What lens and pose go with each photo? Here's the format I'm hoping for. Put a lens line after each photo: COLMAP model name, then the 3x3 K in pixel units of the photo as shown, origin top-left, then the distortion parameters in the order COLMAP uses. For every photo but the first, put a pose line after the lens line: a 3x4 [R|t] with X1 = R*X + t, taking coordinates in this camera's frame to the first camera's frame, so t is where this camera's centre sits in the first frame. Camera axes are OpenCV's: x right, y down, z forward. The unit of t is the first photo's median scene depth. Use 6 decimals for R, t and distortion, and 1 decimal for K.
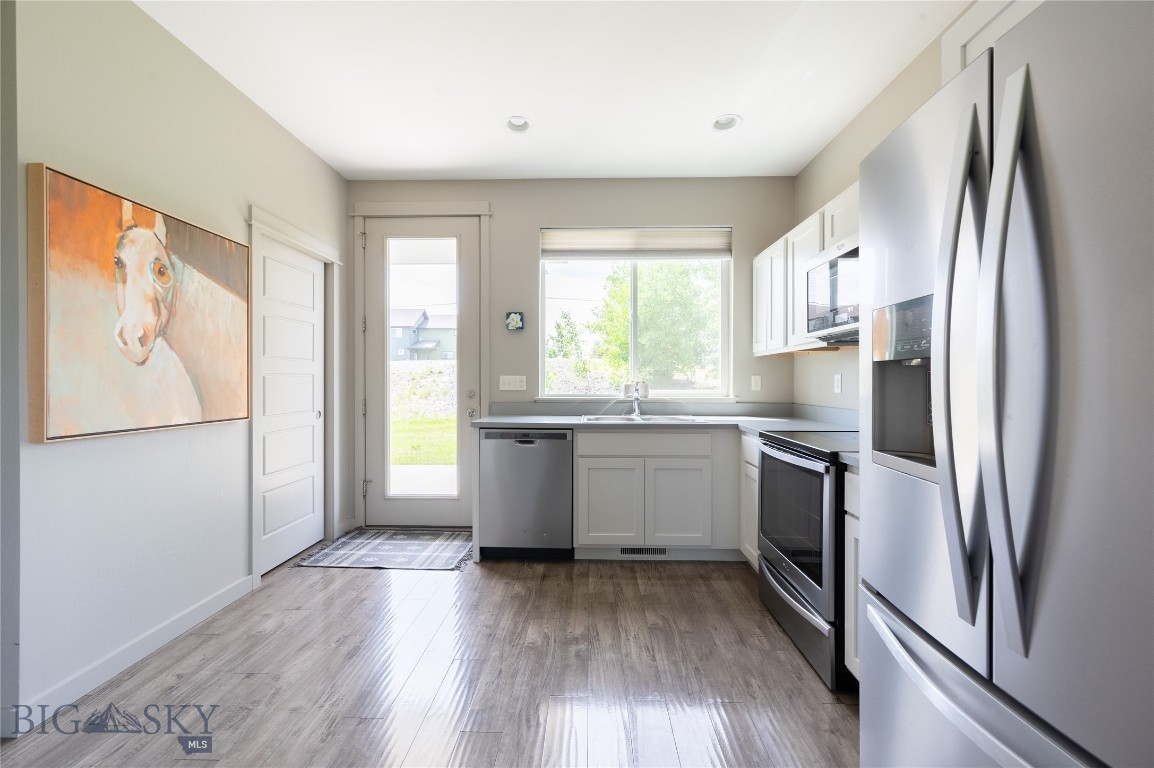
lens RADIAL K [[465.4, 0, 577.0], [0, 465.4, 384.0], [0, 0, 1]] dist [-0.000497, 0.000029]
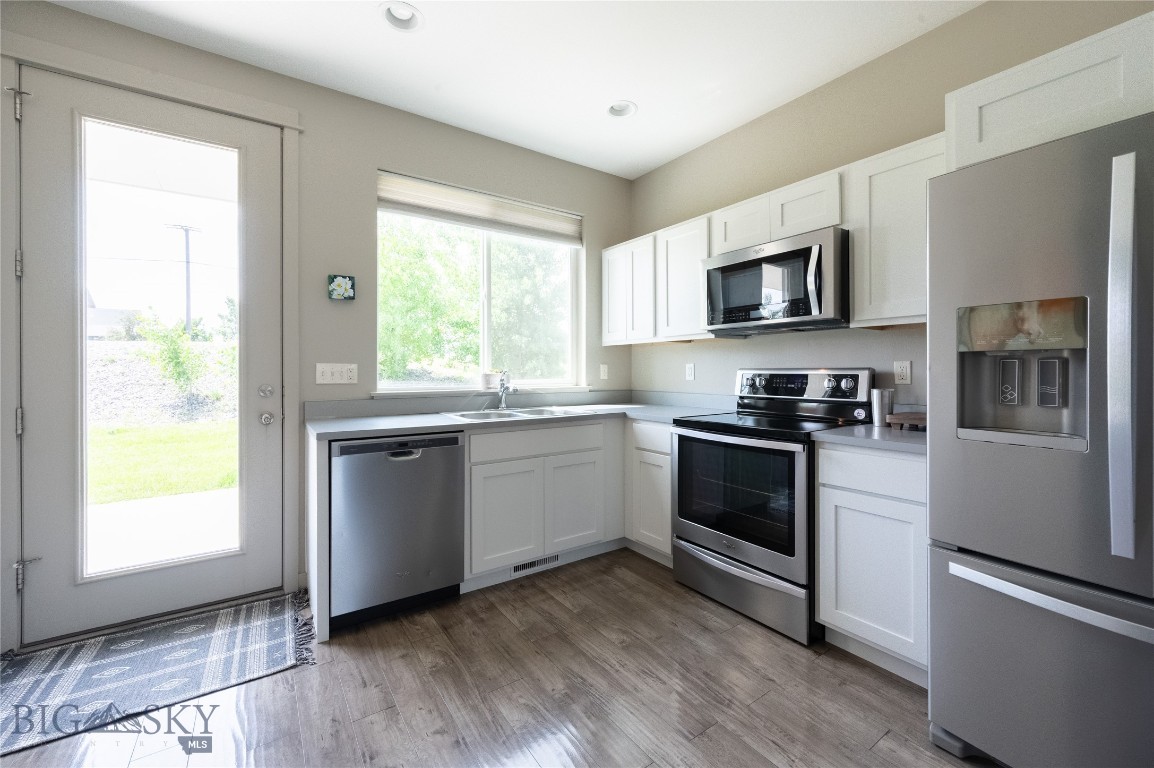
lens RADIAL K [[462.9, 0, 581.3], [0, 462.9, 371.0], [0, 0, 1]] dist [0.000931, 0.000185]
pose [[0.805134, -0.005241, 0.593070, -0.321009], [0.008145, 0.999964, -0.002220, -0.001924], [-0.593038, 0.006618, 0.805148, 0.249495]]
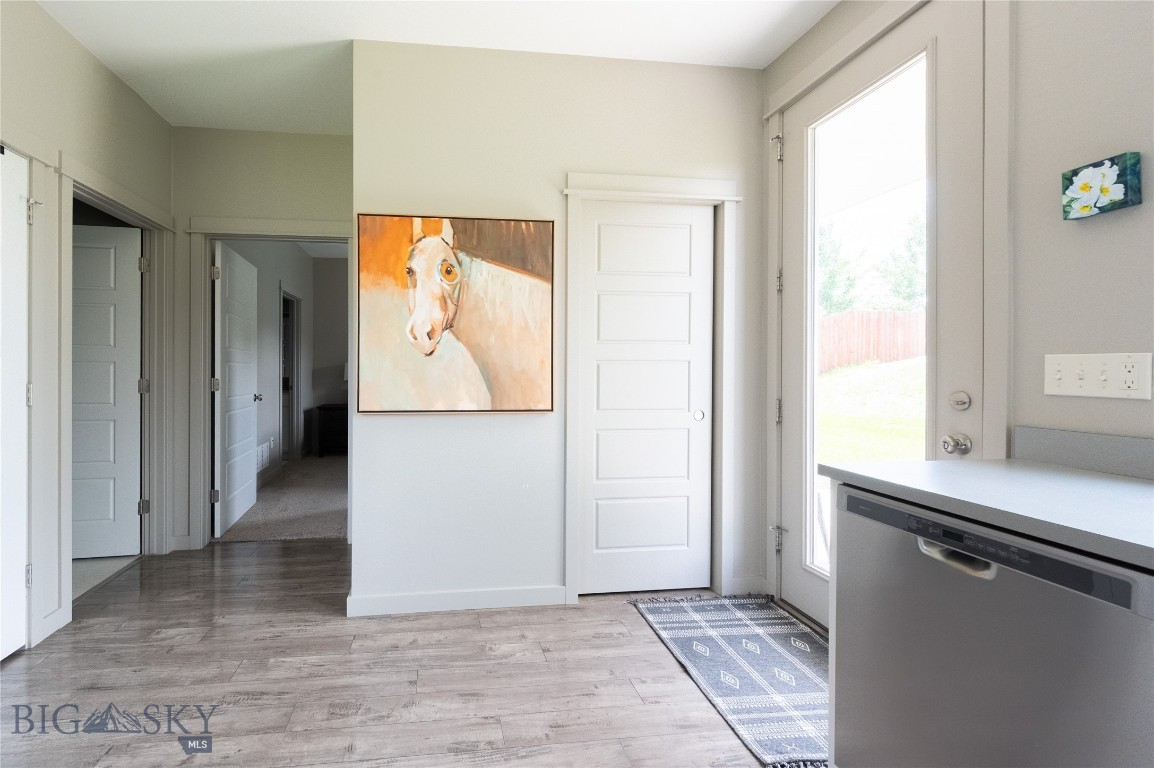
lens RADIAL K [[489.5, 0, 479.2], [0, 489.5, 371.5], [0, 0, 1]] dist [0.000376, -0.000211]
pose [[0.136793, 0.001850, -0.990598, 0.187683], [-0.006643, 0.999977, 0.000950, -0.002507], [0.990577, 0.006451, 0.136803, 0.633724]]
